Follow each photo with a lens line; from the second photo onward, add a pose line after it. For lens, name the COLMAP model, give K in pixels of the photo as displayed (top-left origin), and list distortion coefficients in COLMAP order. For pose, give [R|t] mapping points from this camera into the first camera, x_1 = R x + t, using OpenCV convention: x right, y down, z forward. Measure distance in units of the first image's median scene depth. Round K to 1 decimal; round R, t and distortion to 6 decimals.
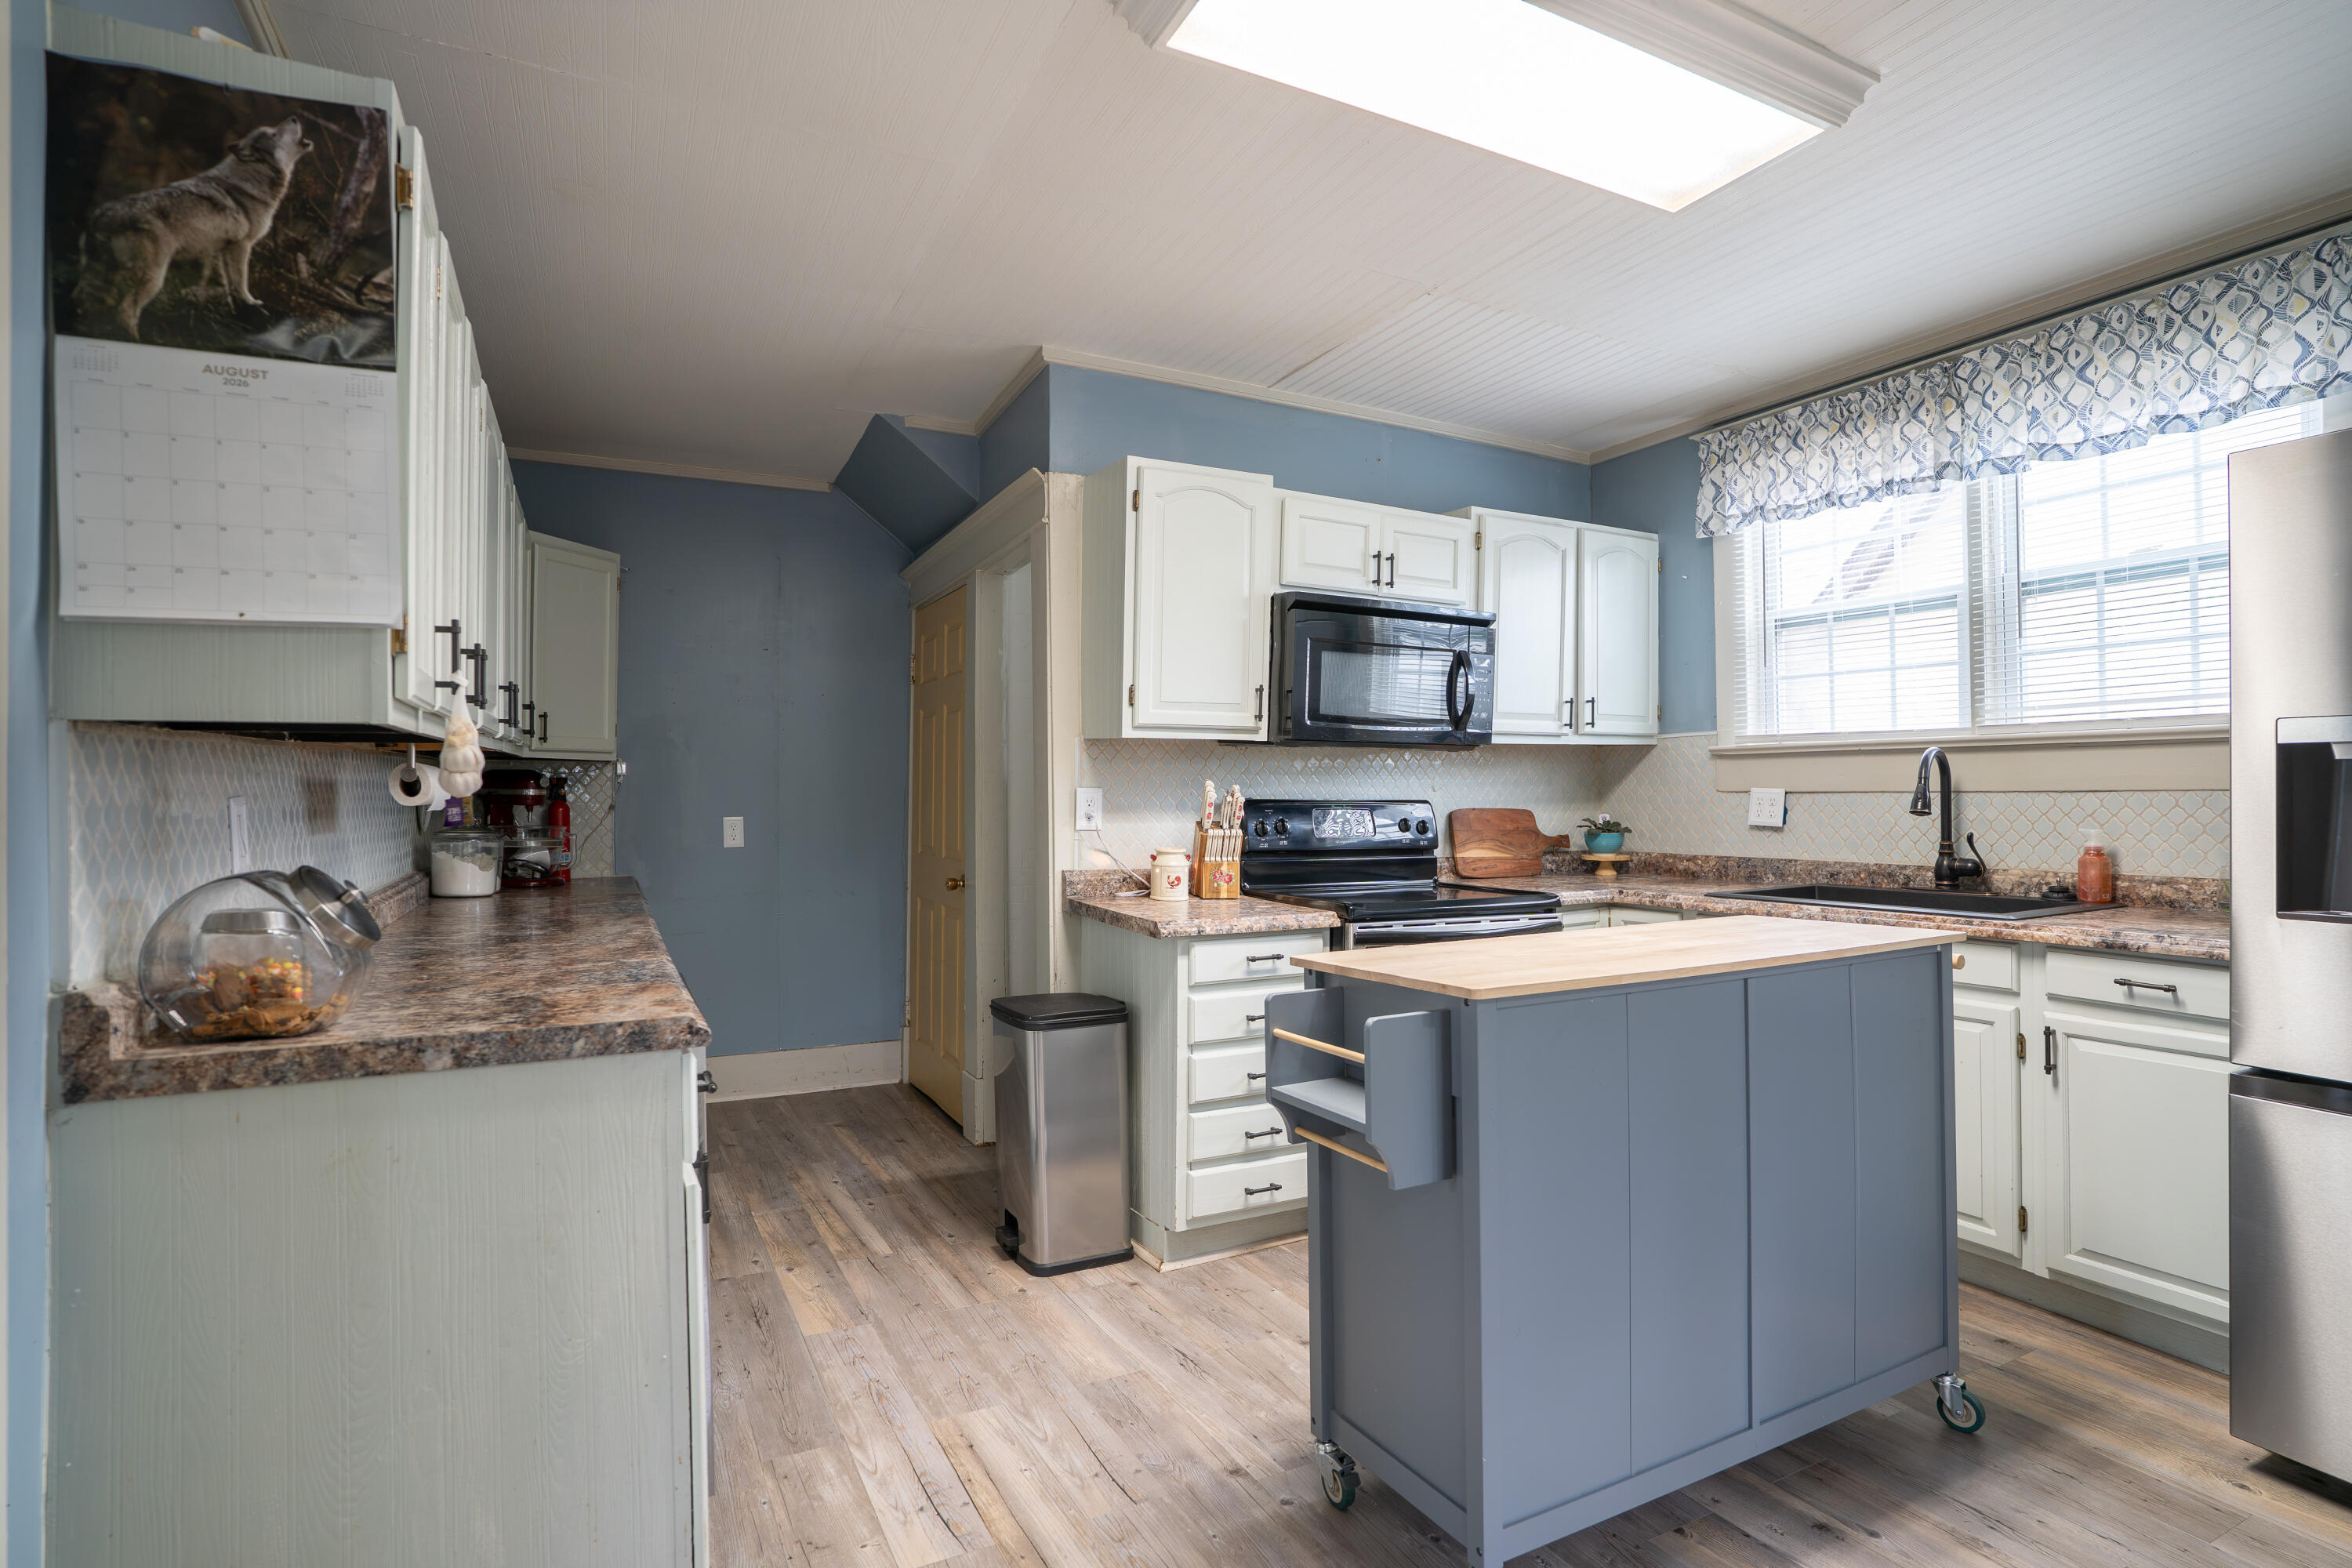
lens RADIAL K [[1175.8, 0, 1187.9], [0, 1175.8, 768.0], [0, 0, 1]] dist [-0.063240, 0.029492]
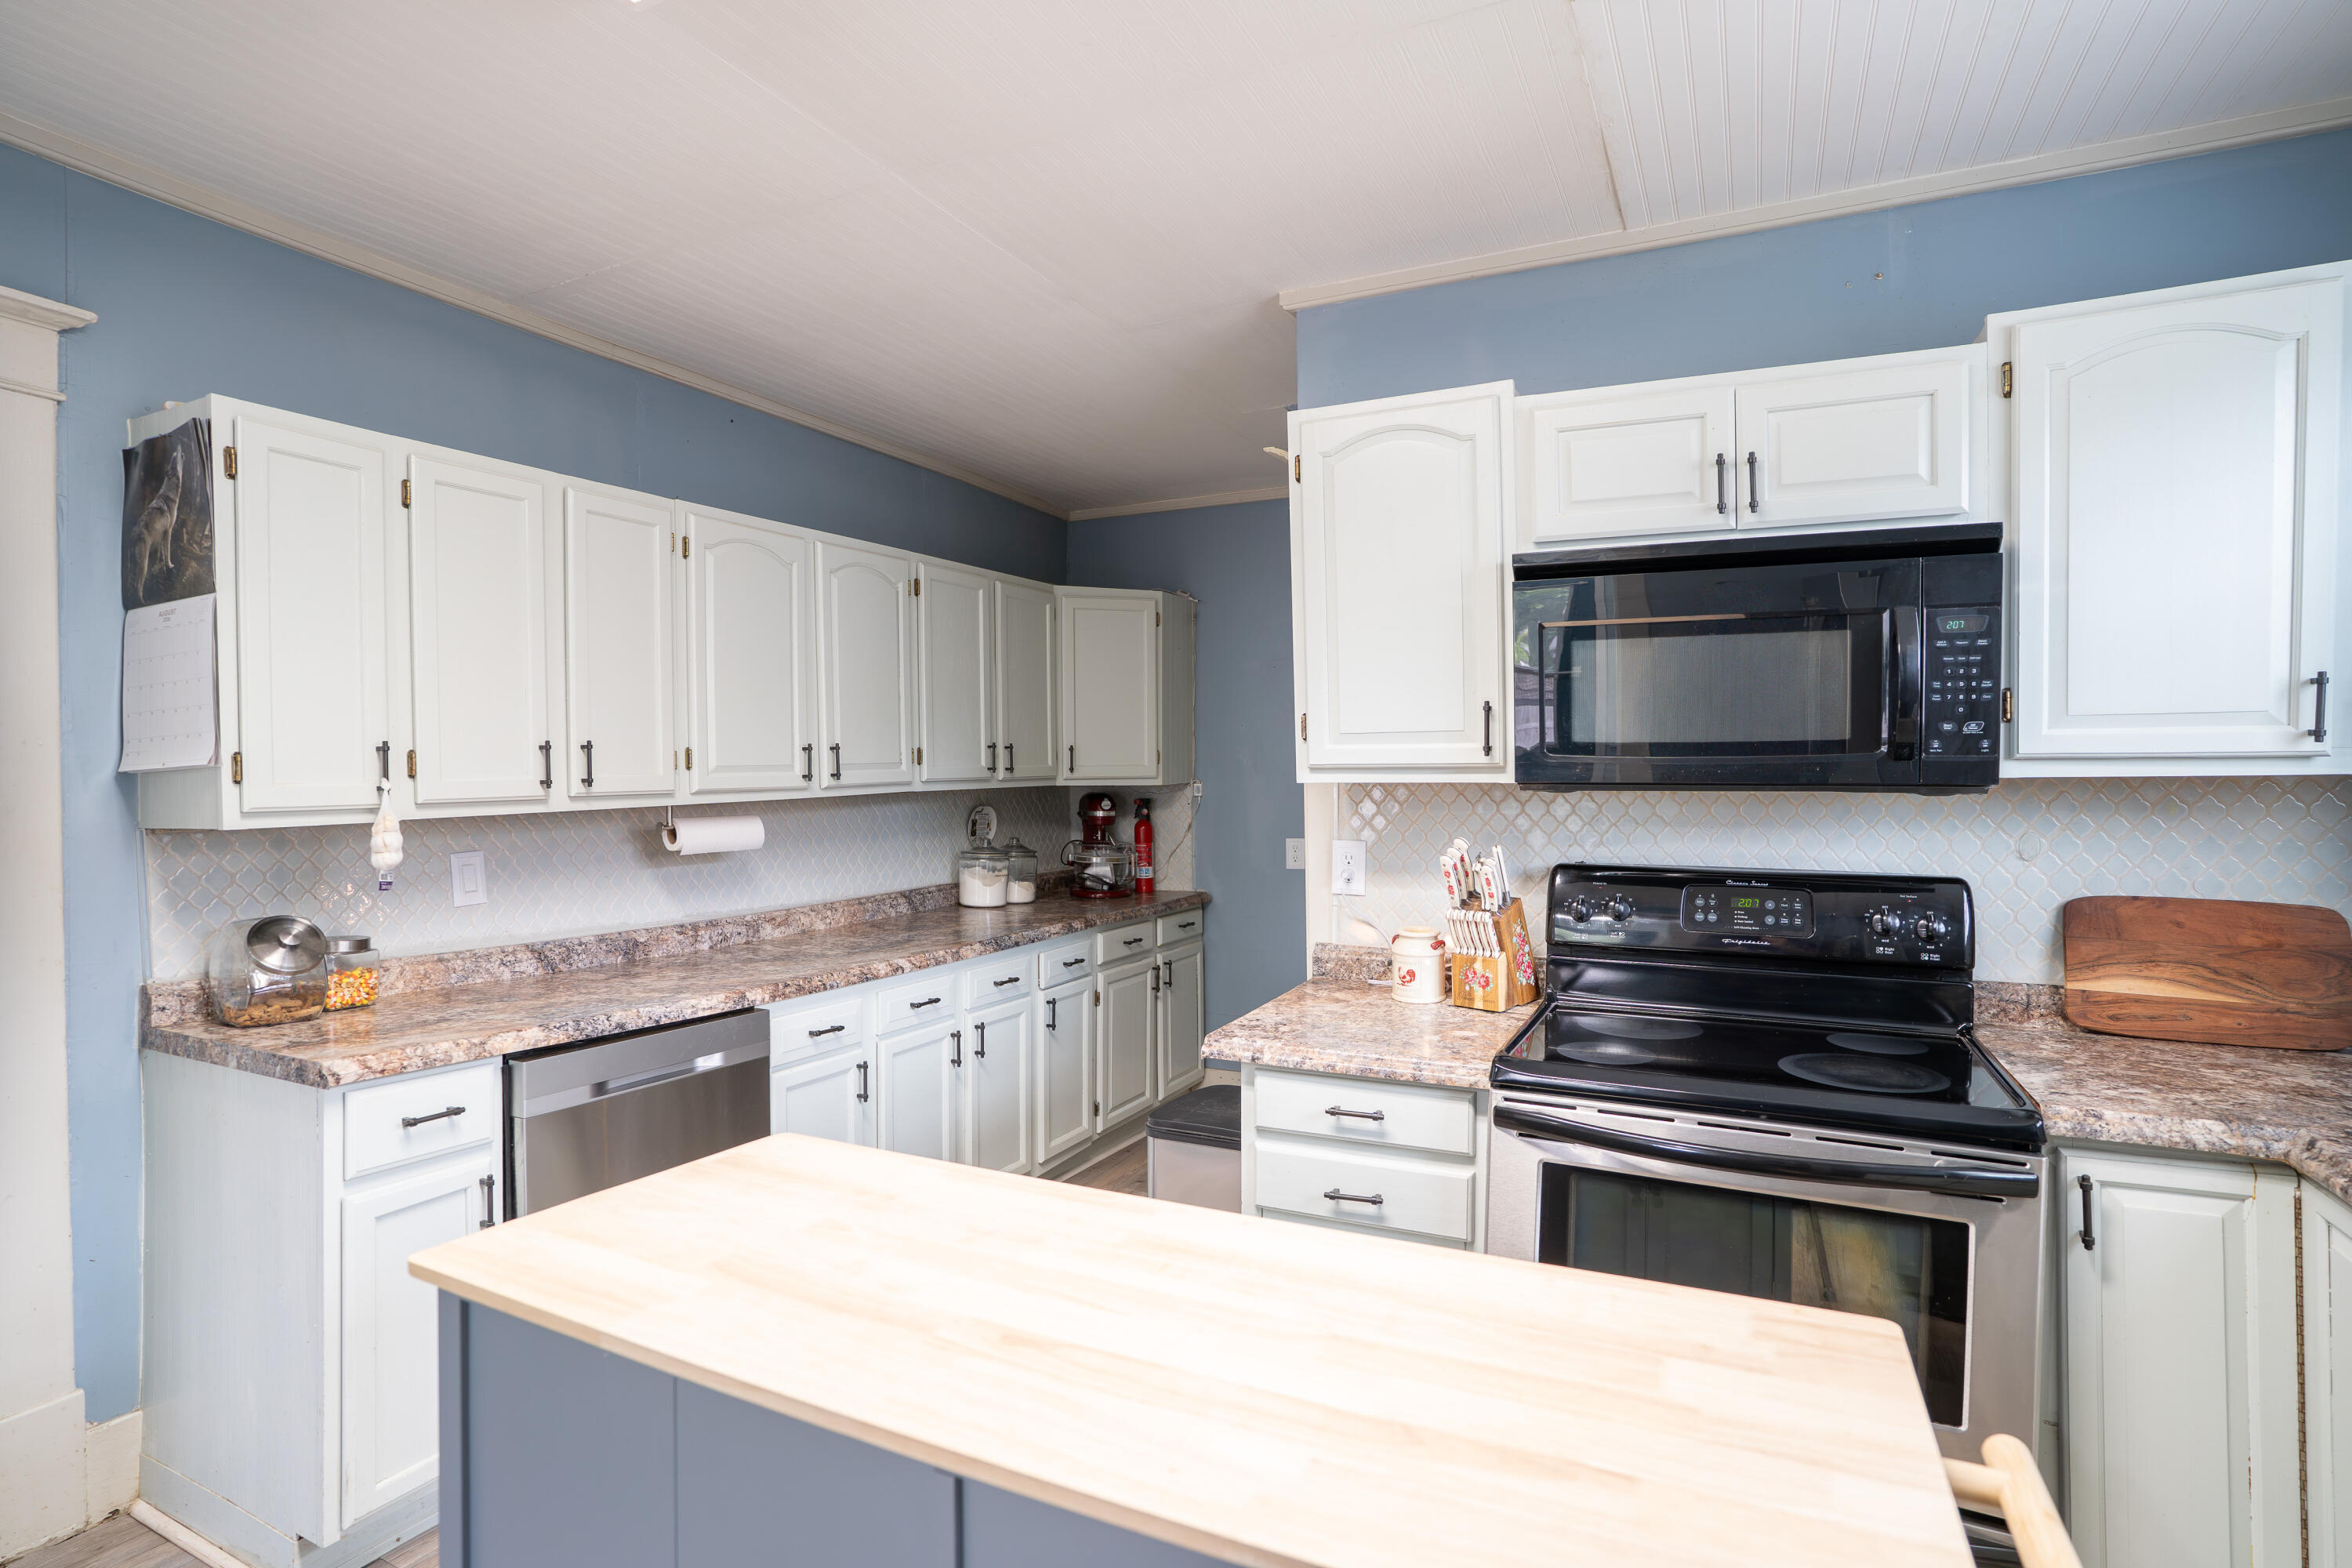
lens RADIAL K [[1189.8, 0, 1176.0], [0, 1189.8, 784.0], [0, 0, 1]] dist [-0.067231, 0.030314]
pose [[0.583126, 0.009106, -0.812331, 0.480998], [0.022000, 0.999393, 0.026995, -0.043793], [0.812084, -0.033613, 0.582572, 0.441294]]
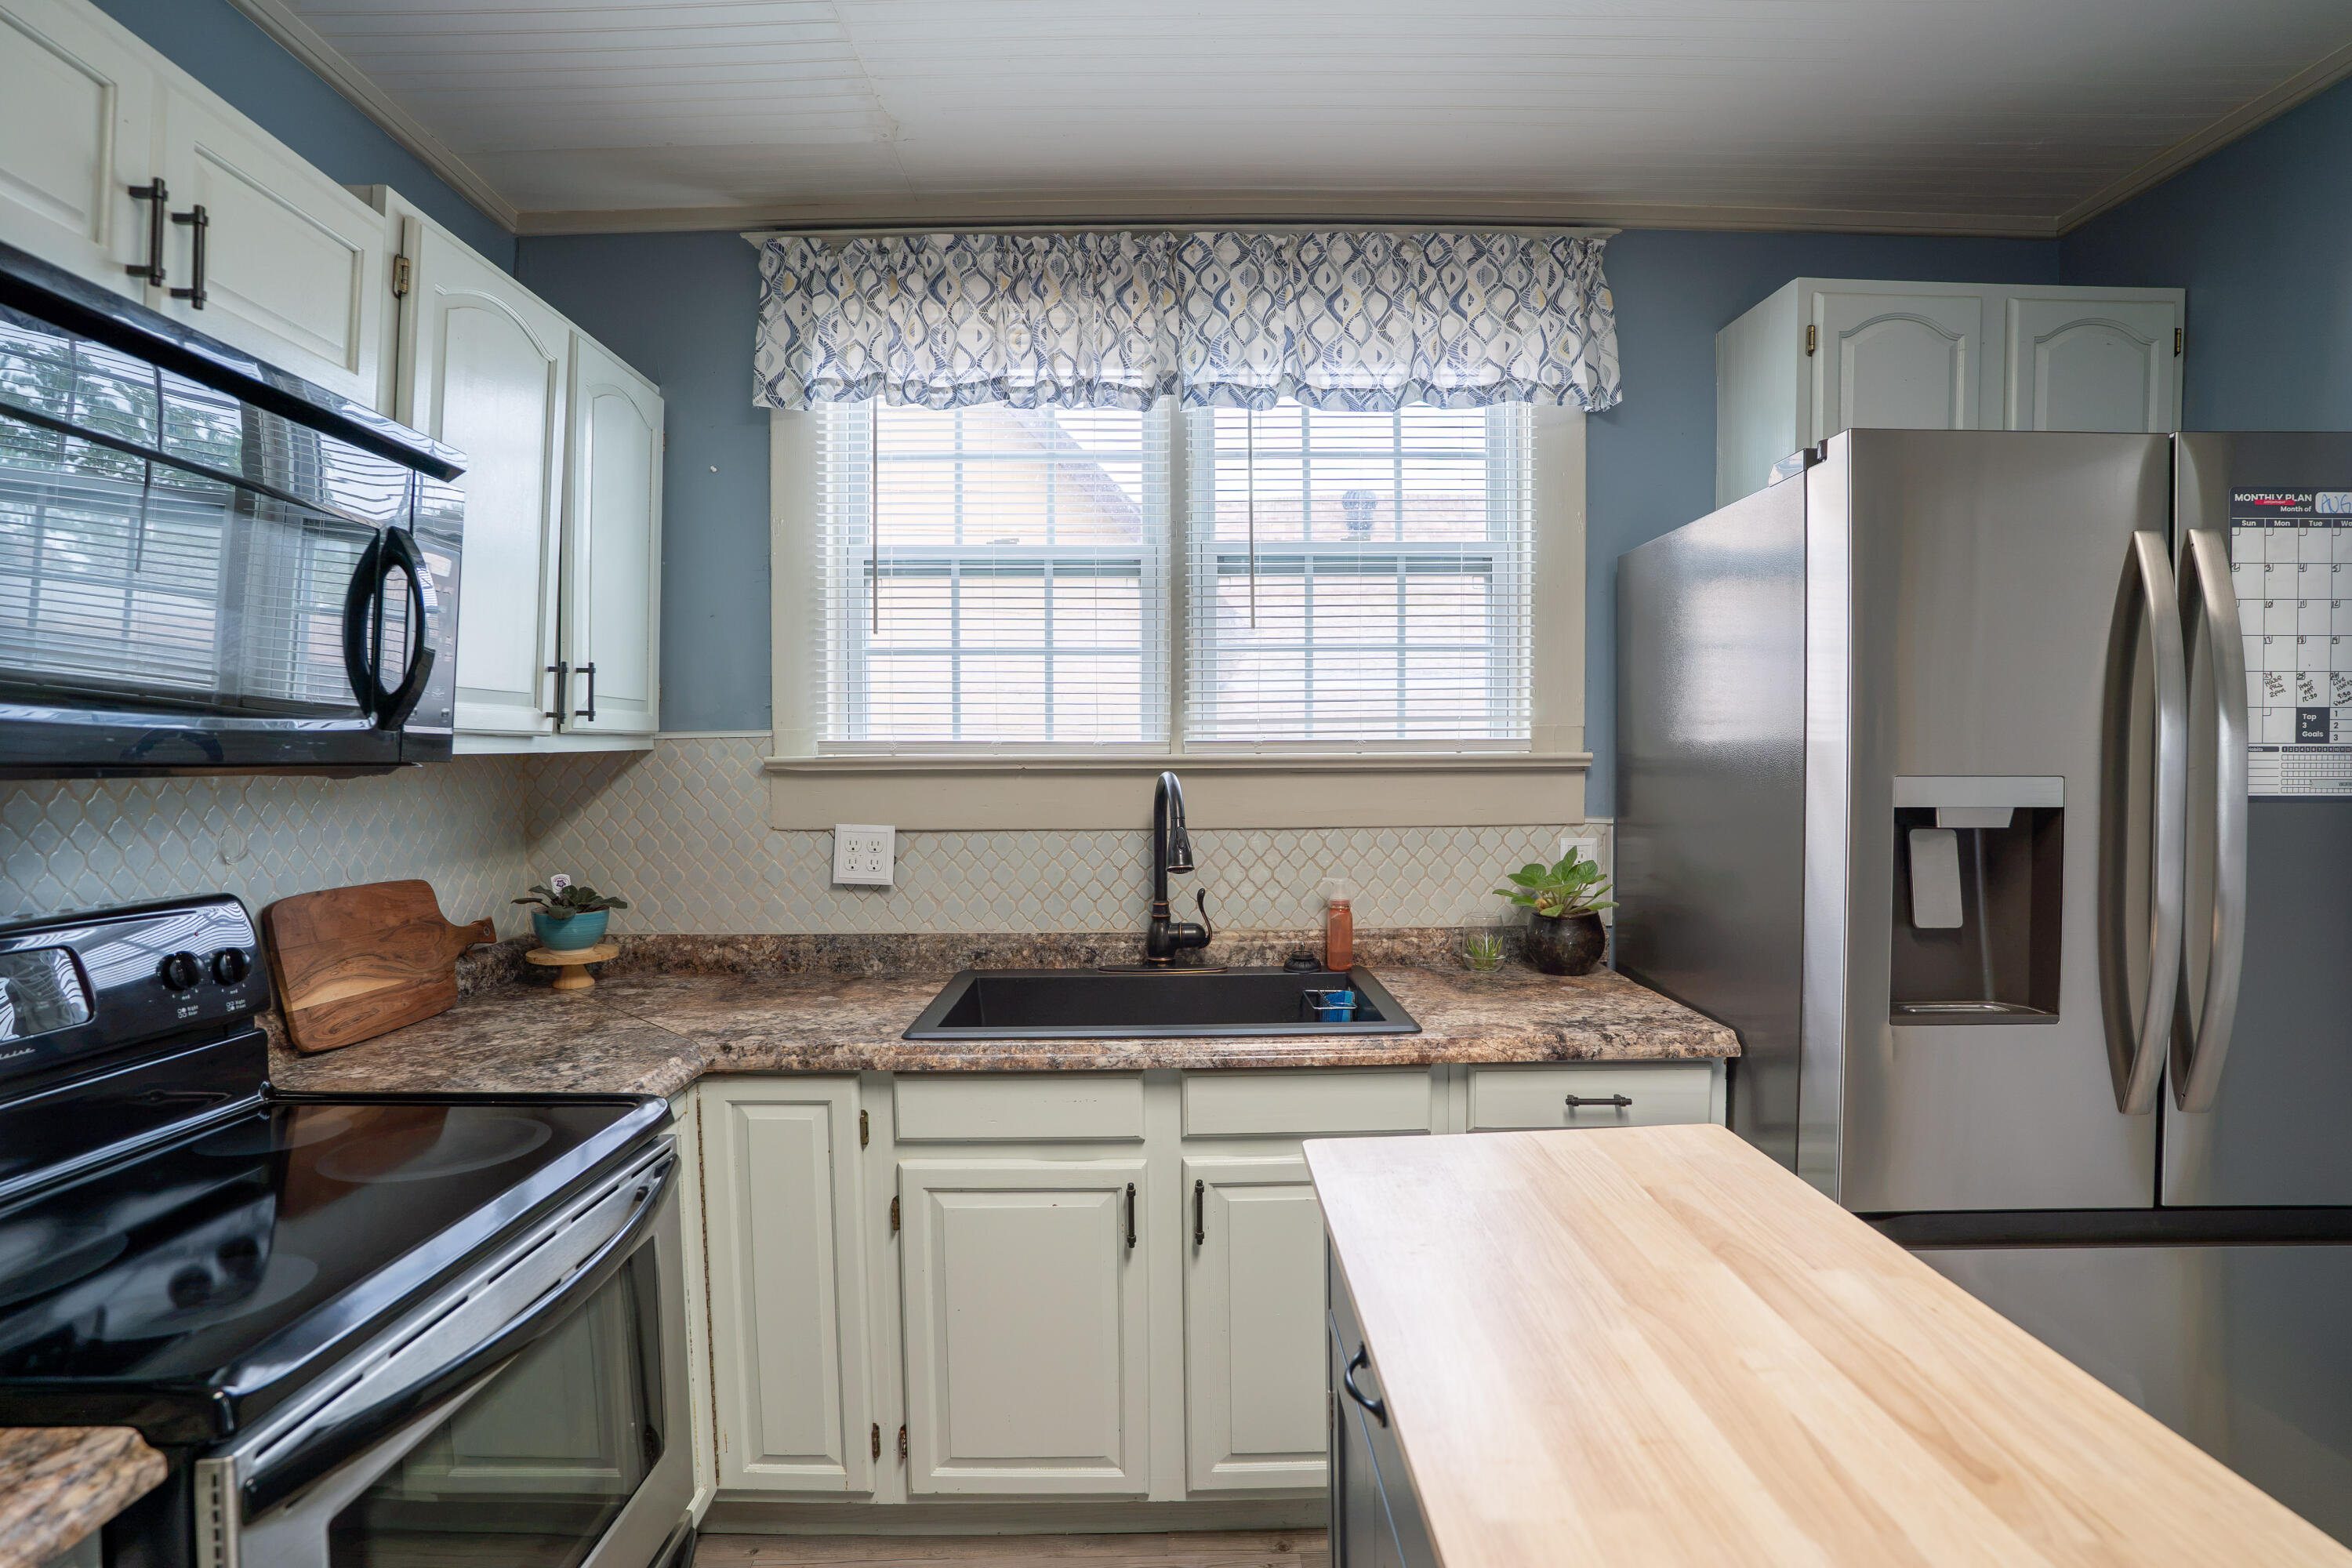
lens RADIAL K [[1168.2, 0, 1187.7], [0, 1168.2, 787.0], [0, 0, 1]] dist [-0.078795, 0.028230]
pose [[0.454875, -0.024189, 0.890227, 0.014761], [-0.015979, 0.999248, 0.035316, -0.031215], [-0.890412, -0.030289, 0.454146, 0.601449]]
